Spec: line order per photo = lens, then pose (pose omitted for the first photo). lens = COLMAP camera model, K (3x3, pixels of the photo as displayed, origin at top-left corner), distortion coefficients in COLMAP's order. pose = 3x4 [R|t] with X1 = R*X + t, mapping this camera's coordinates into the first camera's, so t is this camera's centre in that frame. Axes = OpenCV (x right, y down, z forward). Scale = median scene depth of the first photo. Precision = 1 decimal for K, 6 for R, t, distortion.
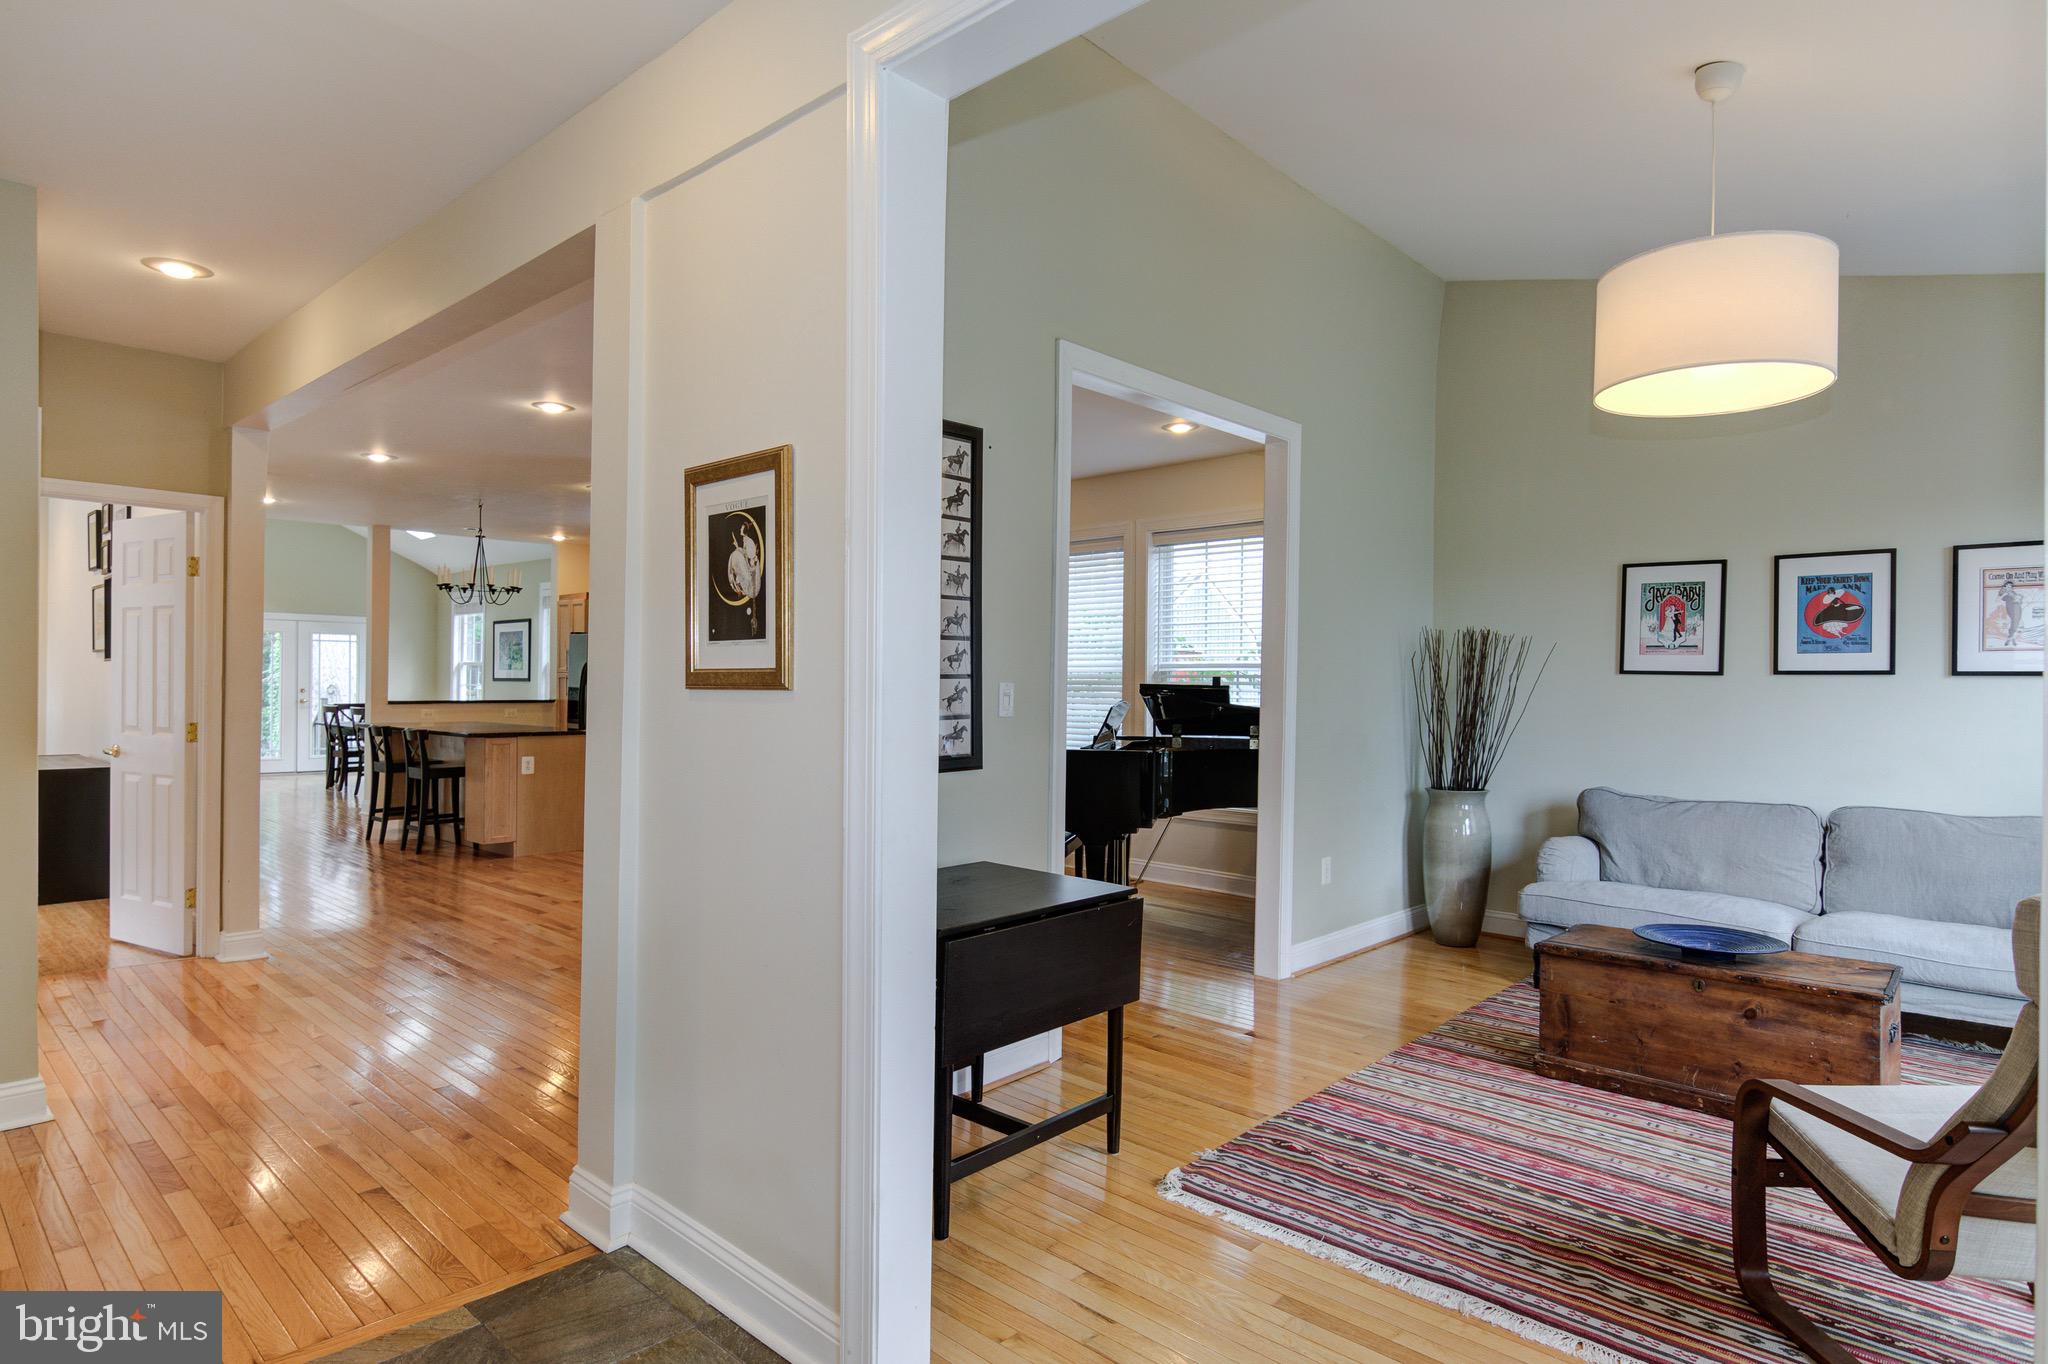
lens RADIAL K [[1139.3, 0, 1024.0], [0, 1139.3, 682.0], [0, 0, 1]] dist [0.002411, 0.000541]
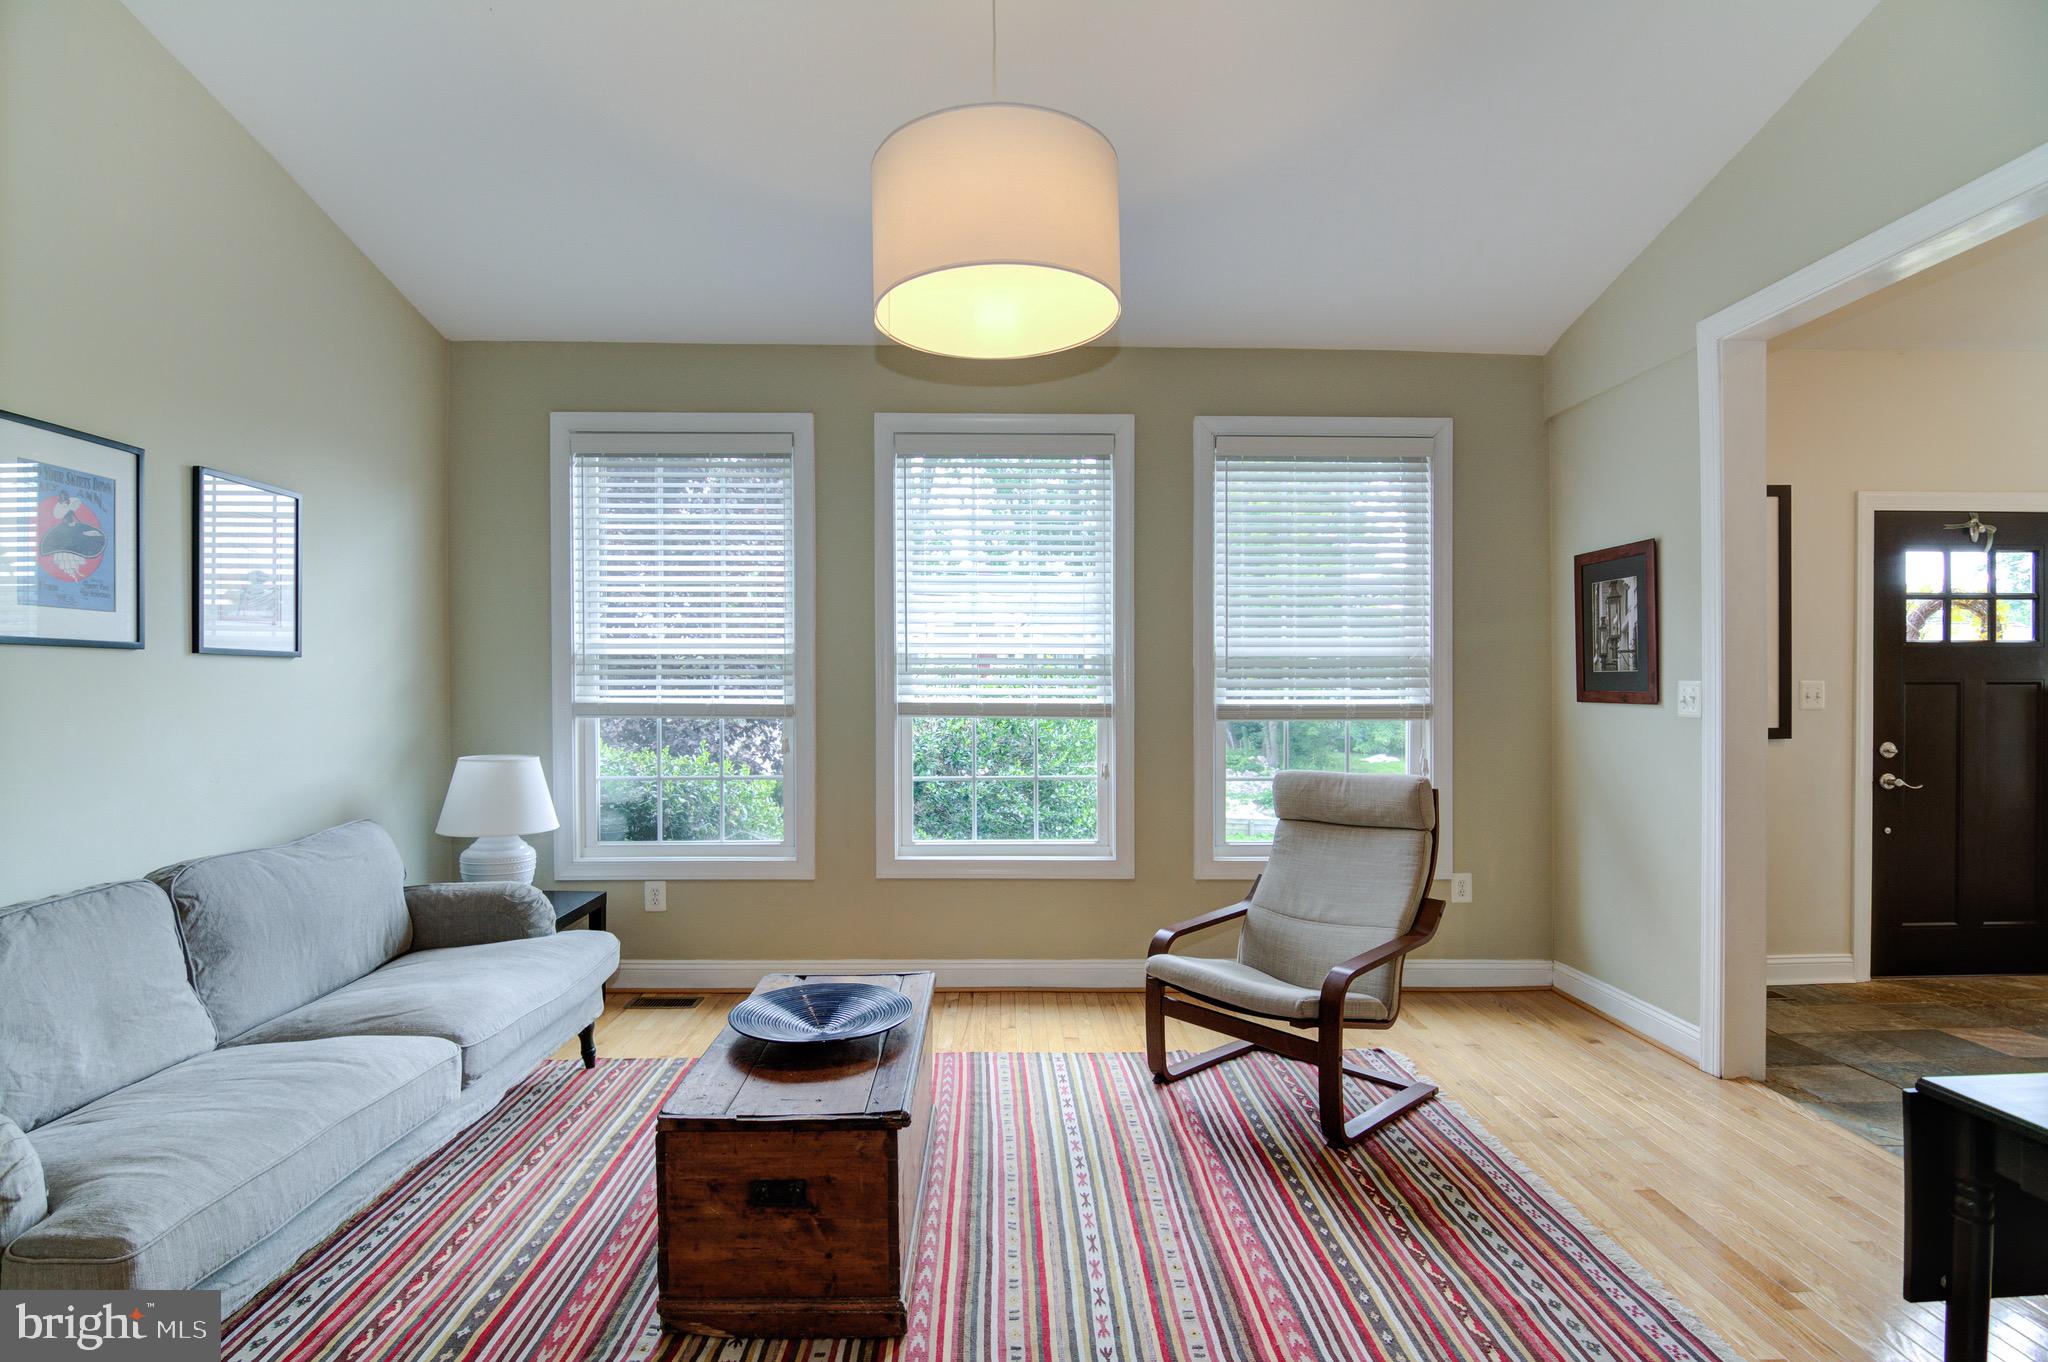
lens RADIAL K [[992.1, 0, 1001.7], [0, 992.1, 691.3], [0, 0, 1]] dist [0.011584, -0.018865]
pose [[-0.688392, -0.009734, 0.725273, 0.020200], [-0.003326, 0.999942, 0.010263, 0.003945], [-0.725331, 0.004653, -0.688385, 0.467526]]
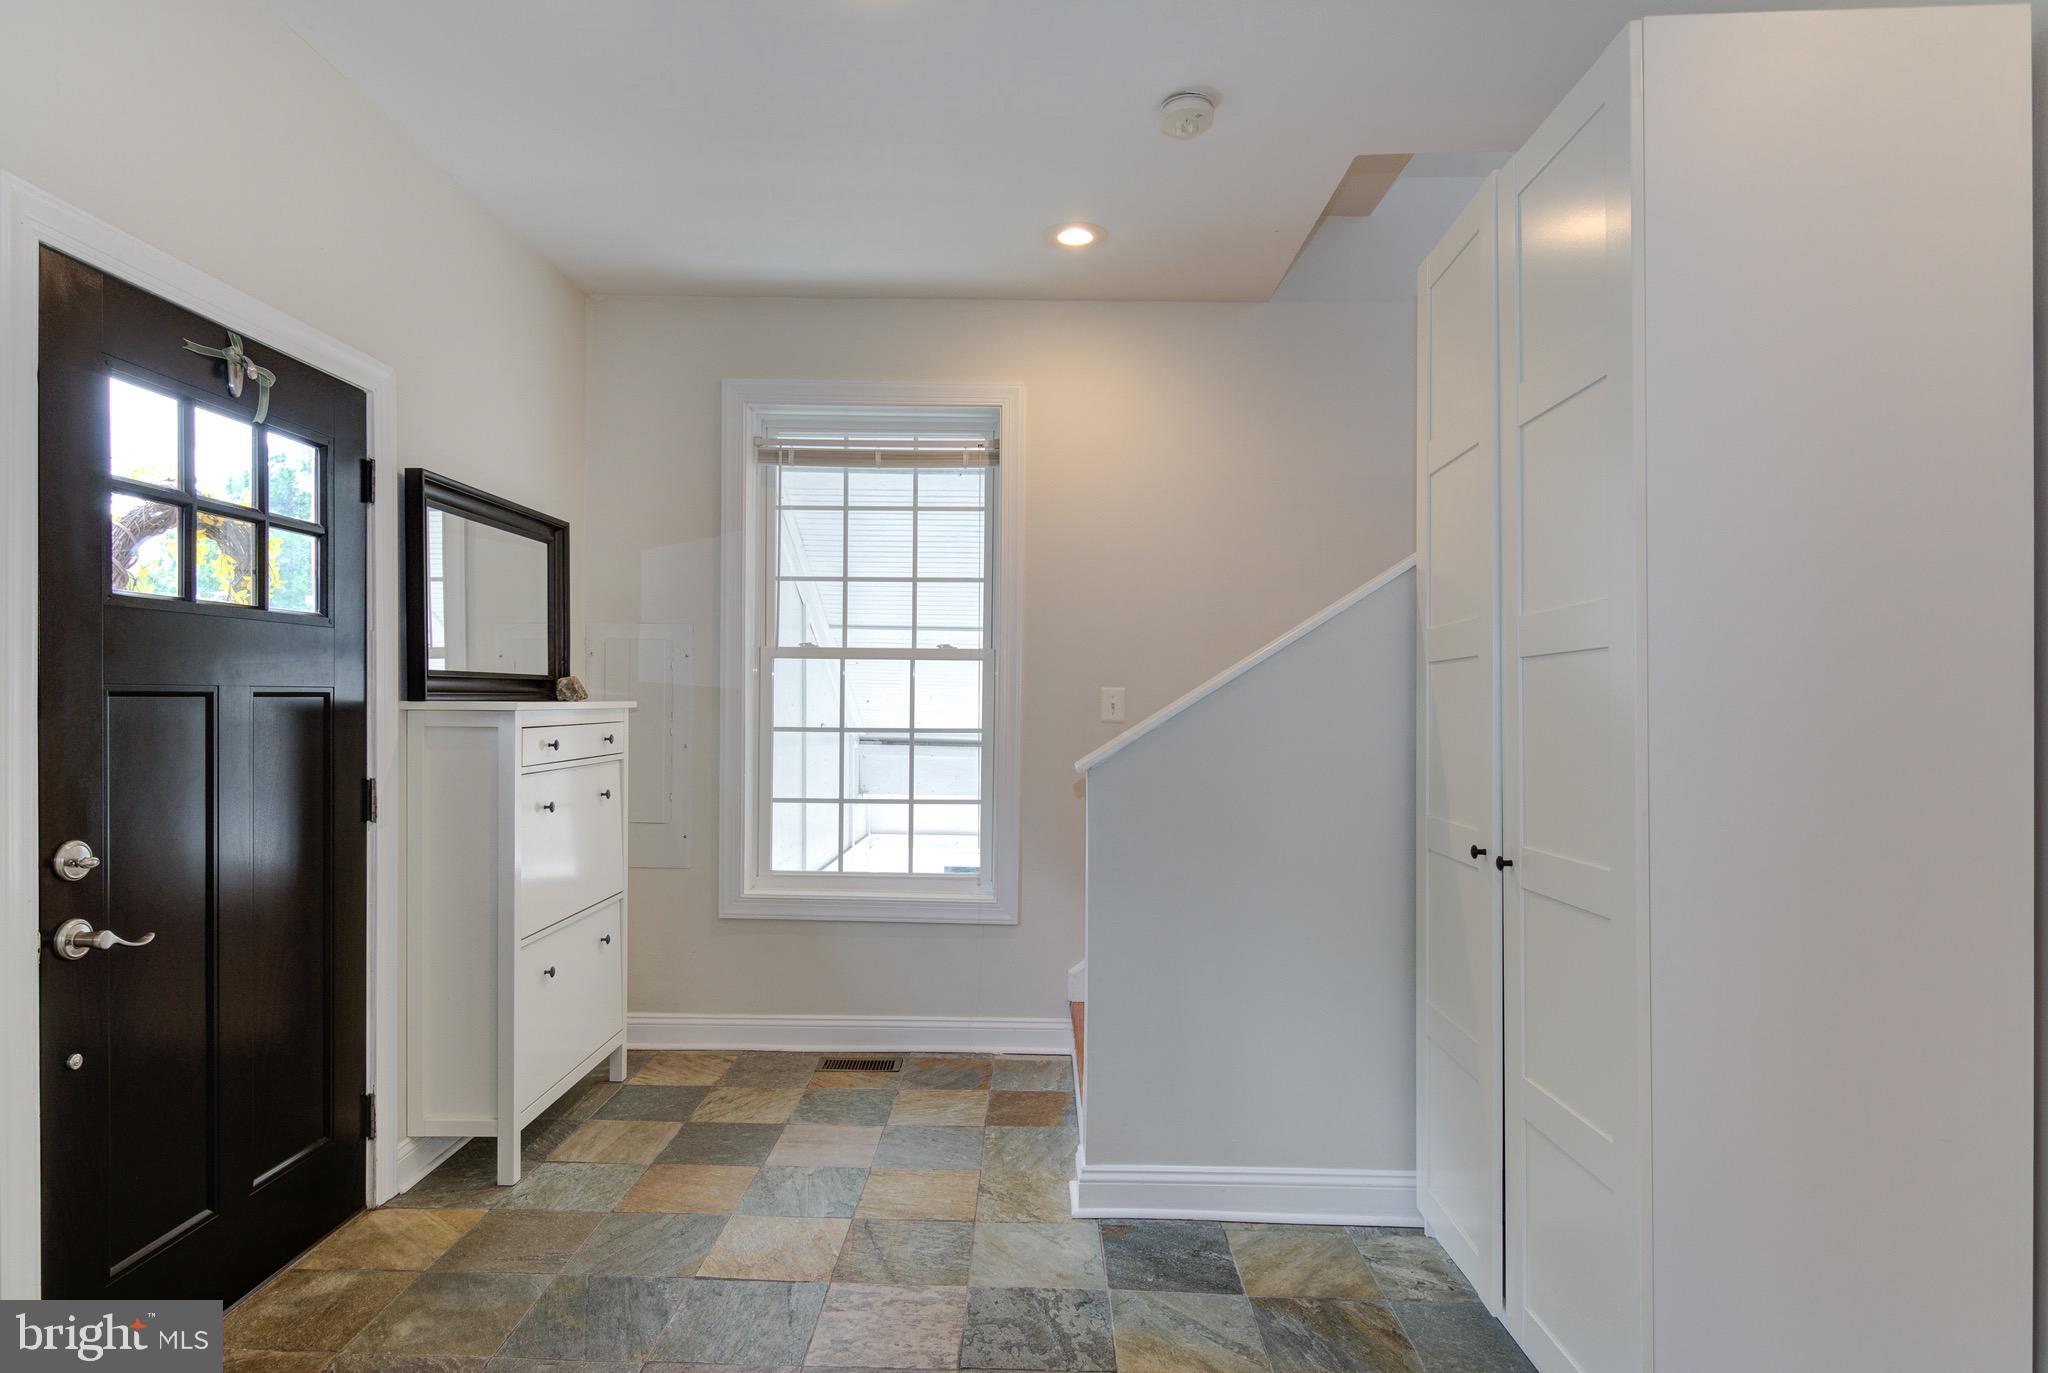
lens RADIAL K [[1105.5, 0, 1023.1], [0, 1105.5, 716.4], [0, 0, 1]] dist [0.044207, -0.030769]
pose [[-0.737569, -0.002162, -0.675268, 0.070948], [-0.014861, 0.999805, 0.013031, 0.002842], [0.675108, 0.019647, -0.737457, 0.179103]]
